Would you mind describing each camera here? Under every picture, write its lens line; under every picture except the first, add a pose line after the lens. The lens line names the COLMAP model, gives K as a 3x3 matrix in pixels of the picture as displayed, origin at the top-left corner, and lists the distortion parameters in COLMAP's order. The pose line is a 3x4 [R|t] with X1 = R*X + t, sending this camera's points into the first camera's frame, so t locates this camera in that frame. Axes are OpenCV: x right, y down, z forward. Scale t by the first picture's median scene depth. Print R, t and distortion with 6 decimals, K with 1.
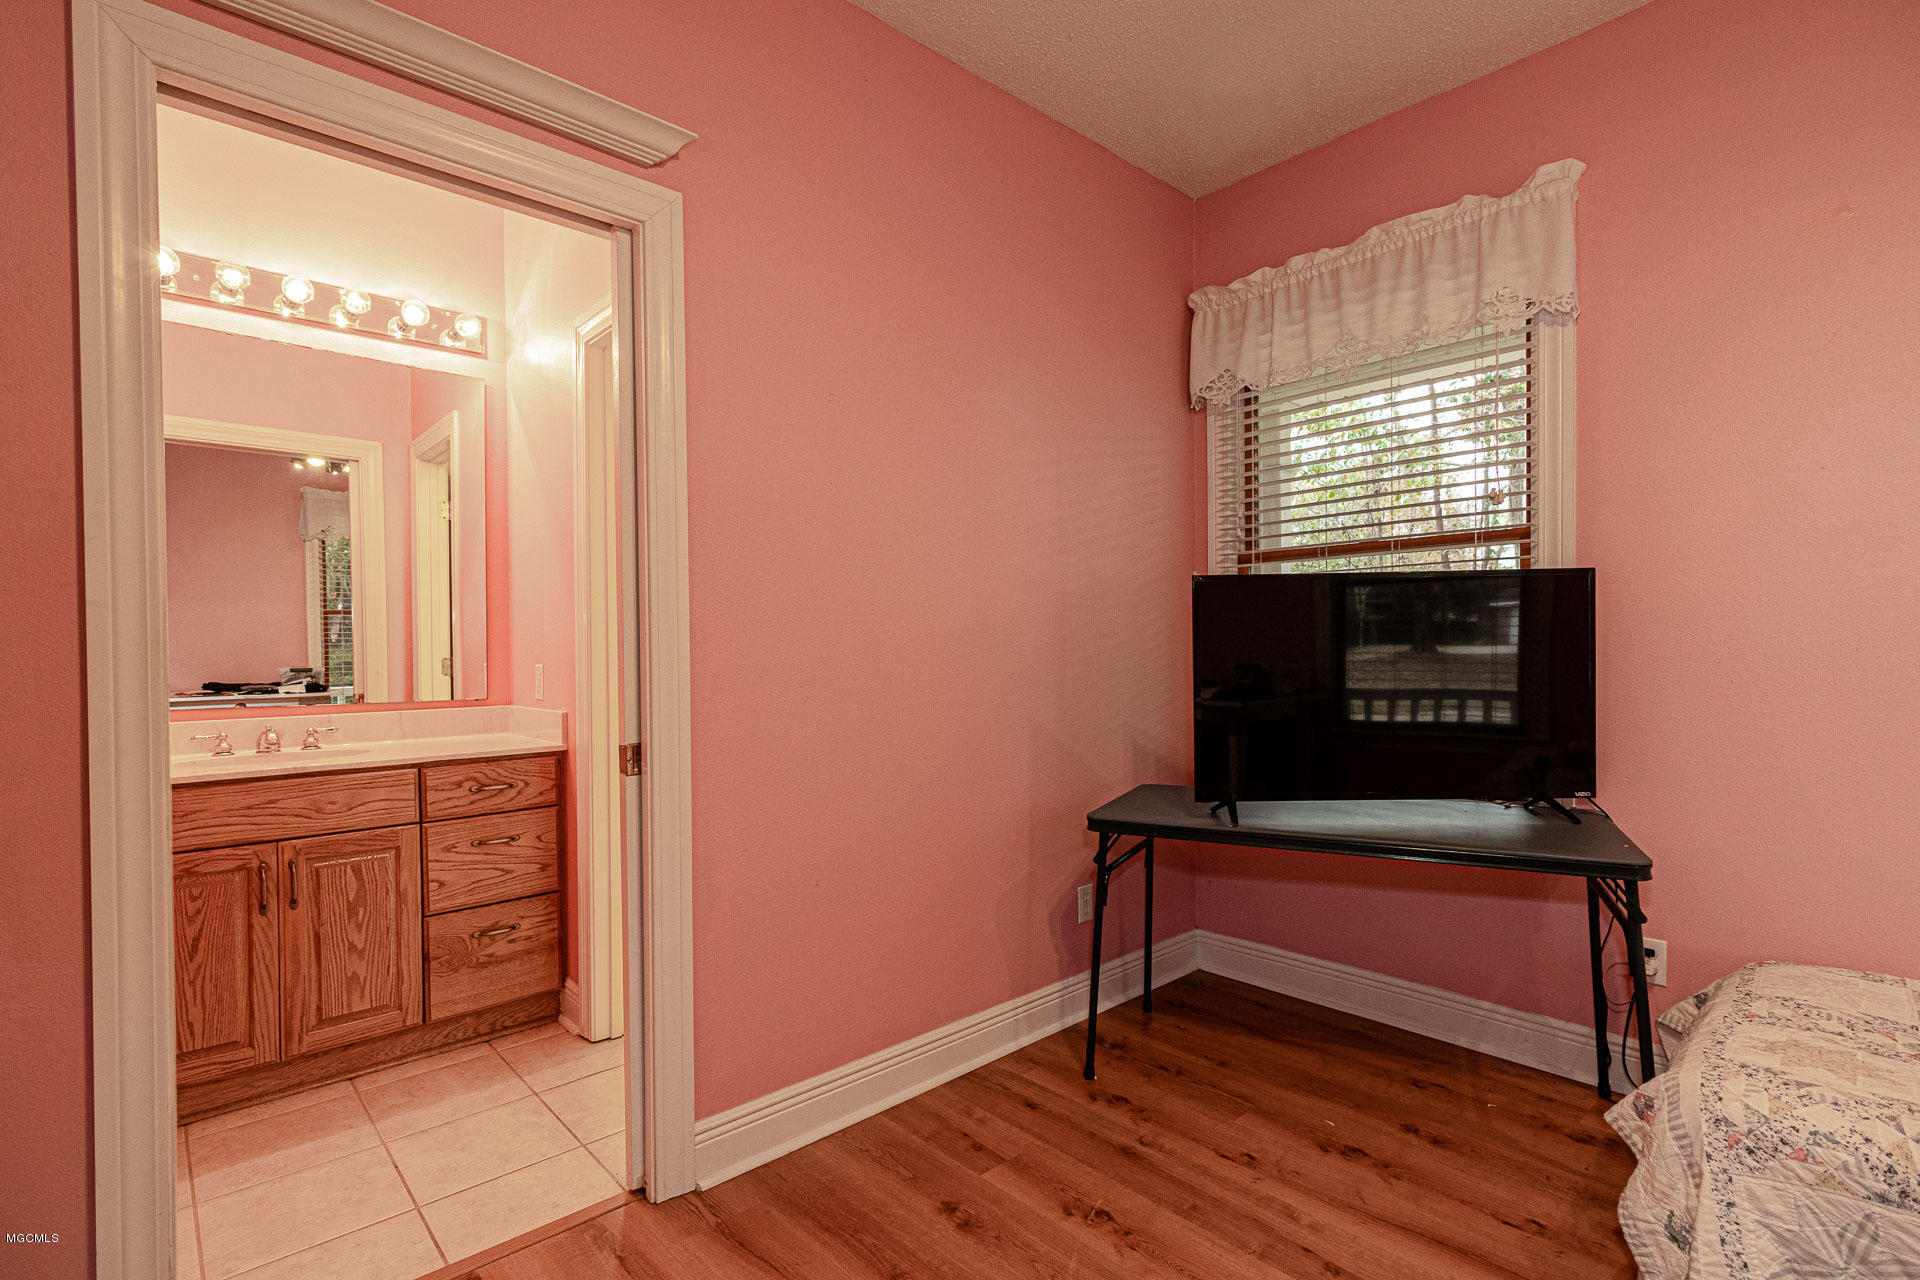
lens RADIAL K [[896.8, 0, 956.9], [0, 896.8, 664.4], [0, 0, 1]] dist [0.006093, -0.000172]
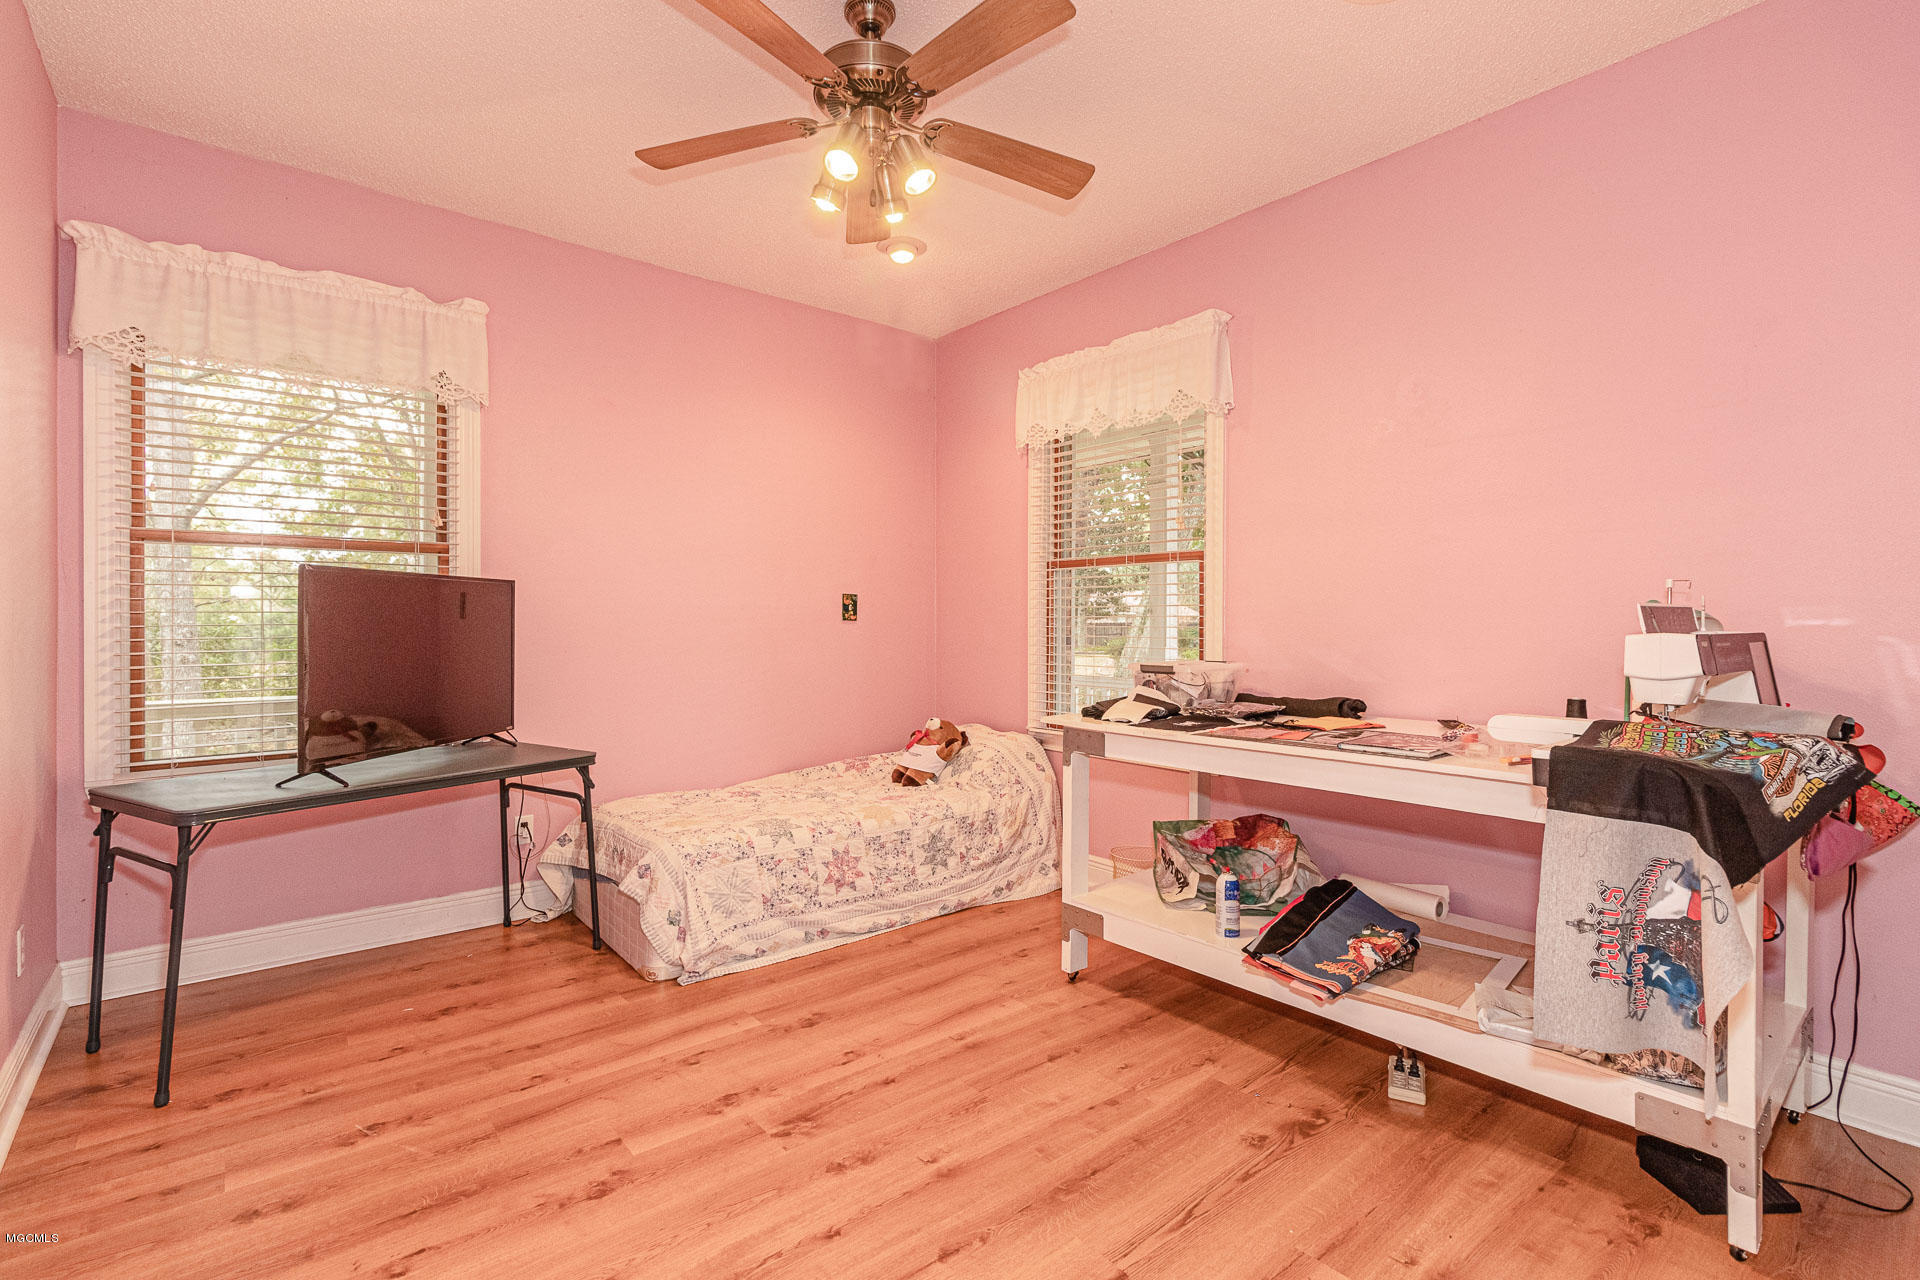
lens RADIAL K [[896.8, 0, 953.9], [0, 896.8, 641.8], [0, 0, 1]] dist [0.006093, -0.000172]
pose [[0.054970, -0.008673, 0.998450, -0.720221], [0.013885, 0.999872, 0.007921, -0.003499], [-0.998391, 0.013428, 0.055083, 0.146213]]
